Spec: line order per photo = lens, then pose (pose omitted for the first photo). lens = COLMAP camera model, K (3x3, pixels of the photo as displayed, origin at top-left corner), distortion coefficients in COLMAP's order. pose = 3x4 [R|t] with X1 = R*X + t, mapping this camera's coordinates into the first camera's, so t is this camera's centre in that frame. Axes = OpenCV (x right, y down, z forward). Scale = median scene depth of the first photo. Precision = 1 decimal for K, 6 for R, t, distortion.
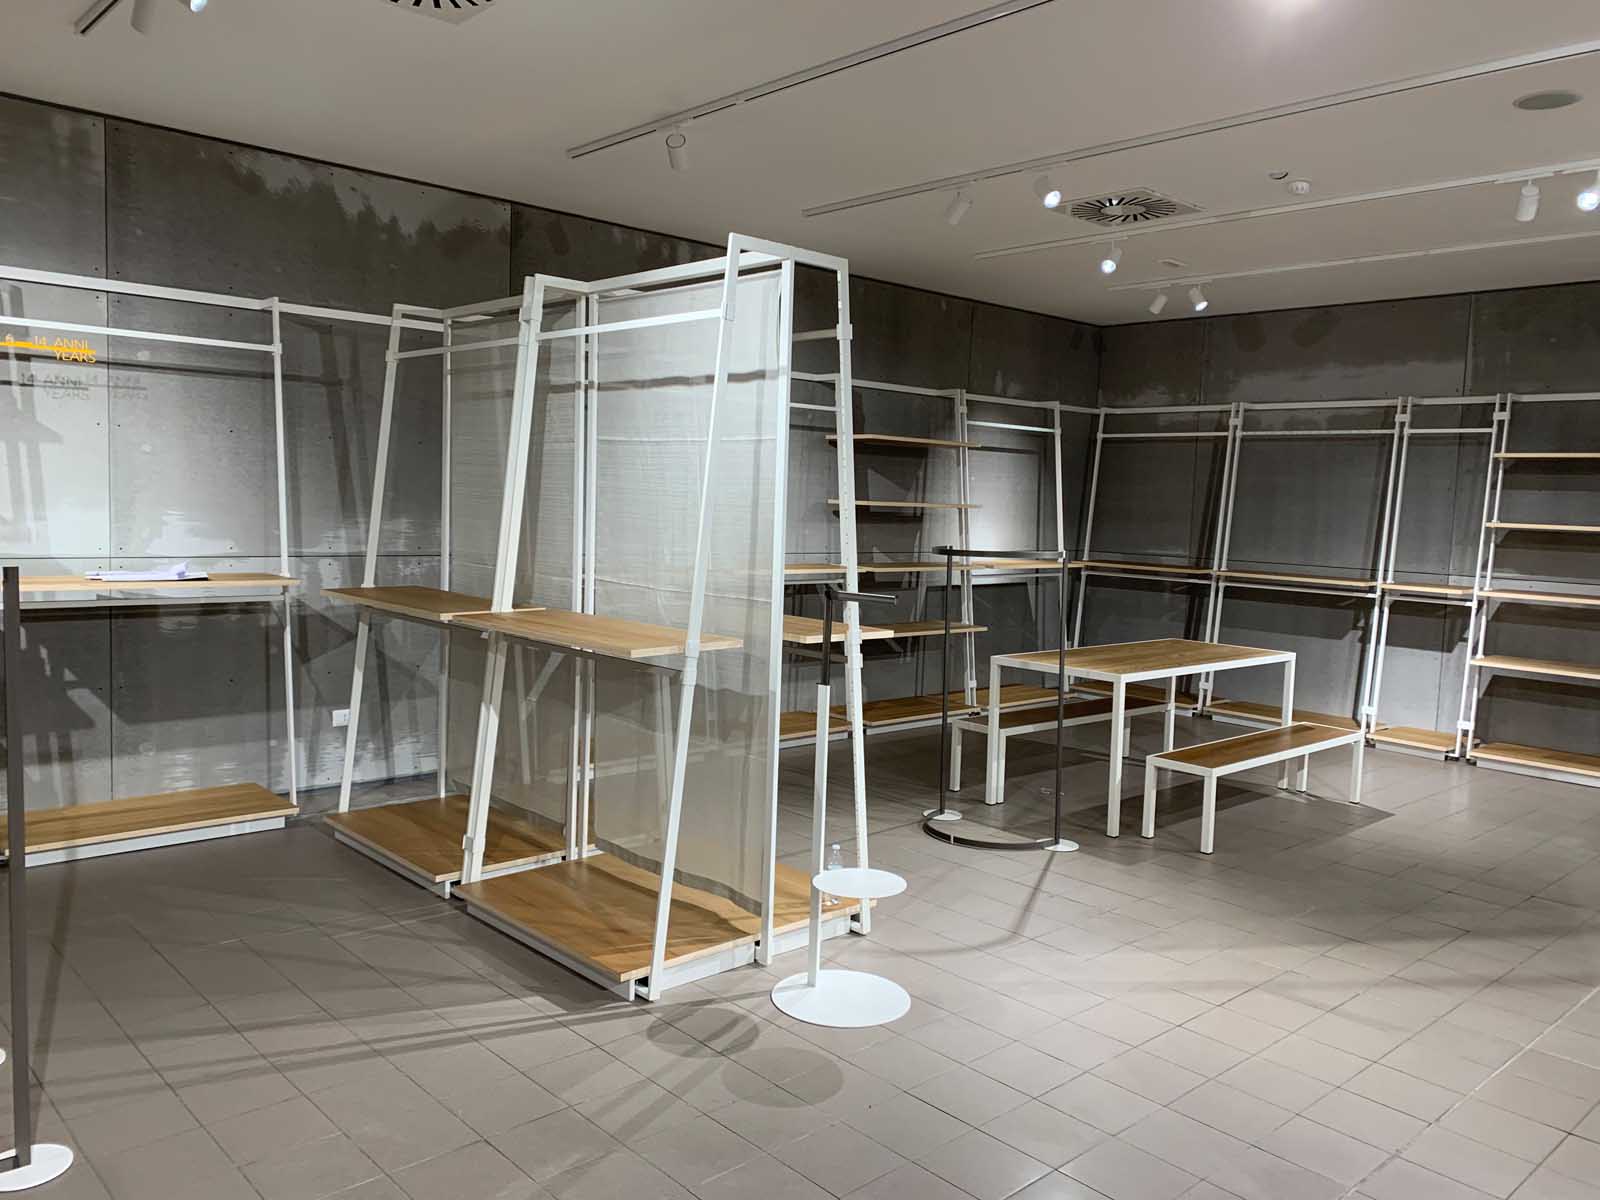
lens RADIAL K [[1236.4, 0, 800.0], [0, 1236.4, 600.0], [0, 0, 1]] dist [0.004895, 0.000941]
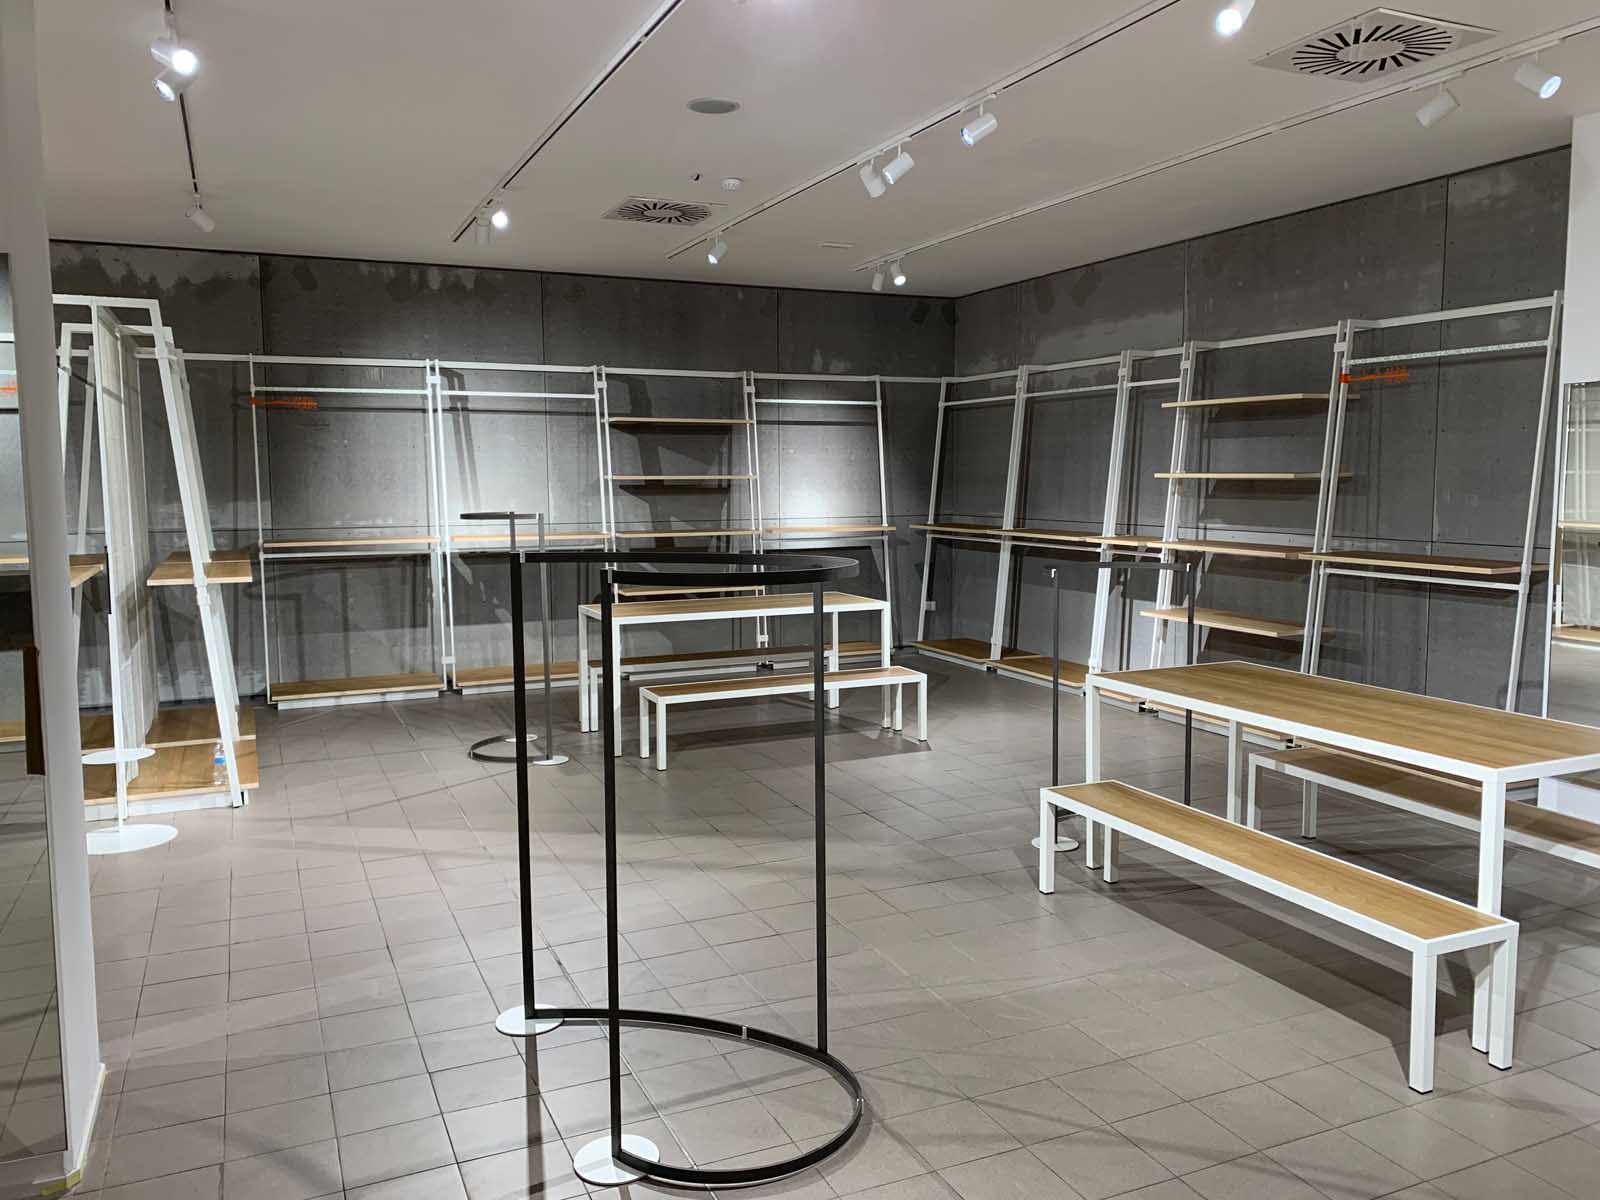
lens RADIAL K [[1223.0, 0, 800.0], [0, 1223.0, 600.0], [0, 0, 1]] dist [0.000820, -0.004504]
pose [[0.950494, -0.008291, -0.310631, 0.541865], [0.012760, 0.999842, 0.012356, 0.022173], [0.310479, -0.015708, 0.950450, -0.026793]]
